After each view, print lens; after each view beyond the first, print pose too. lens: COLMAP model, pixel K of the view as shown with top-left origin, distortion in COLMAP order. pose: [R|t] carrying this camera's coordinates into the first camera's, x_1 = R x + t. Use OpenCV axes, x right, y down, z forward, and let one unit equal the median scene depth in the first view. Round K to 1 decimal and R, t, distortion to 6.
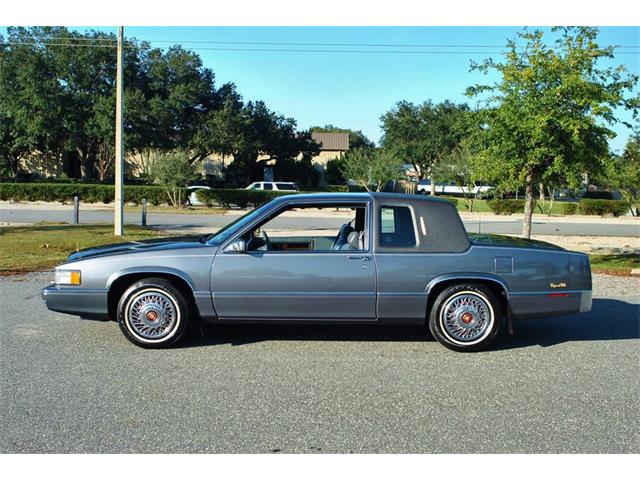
lens RADIAL K [[792.8, 0, 320.0], [0, 792.8, 240.0], [0, 0, 1]] dist [-0.074737, 0.056331]
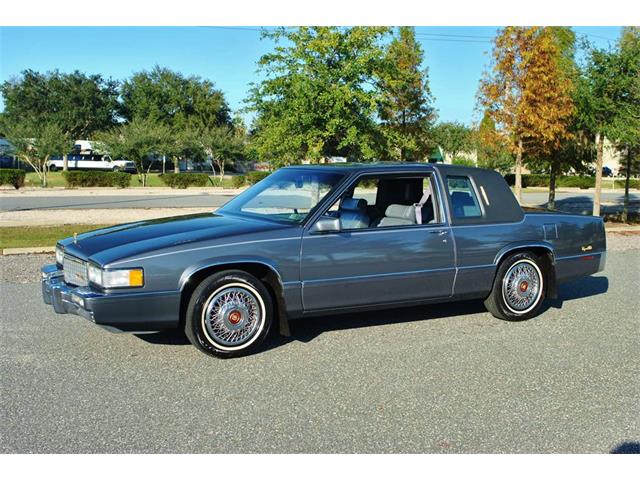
lens RADIAL K [[792.8, 0, 320.0], [0, 792.8, 240.0], [0, 0, 1]] dist [-0.074737, 0.056331]
pose [[0.873908, -0.055801, 0.482878, -0.236118], [0.040419, 0.998291, 0.042211, -0.005739], [-0.484408, -0.017371, 0.874670, 0.115703]]
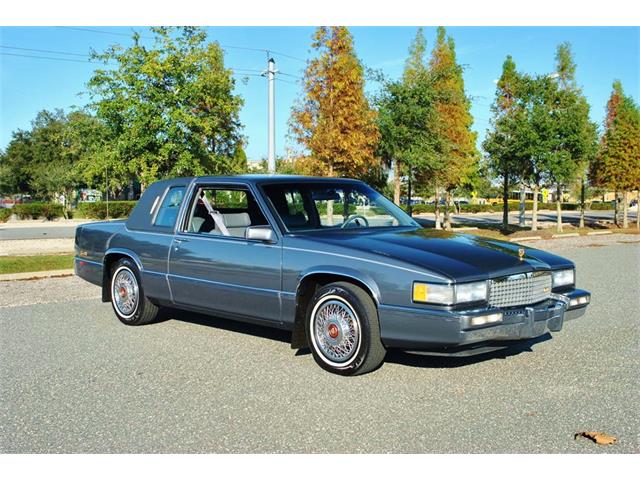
lens RADIAL K [[792.8, 0, 320.0], [0, 792.8, 240.0], [0, 0, 1]] dist [-0.074737, 0.056331]
pose [[0.672500, -0.060015, 0.737660, -0.337625], [0.068871, 0.997457, 0.018363, 0.000329], [-0.736885, 0.038454, 0.674923, 0.183244]]
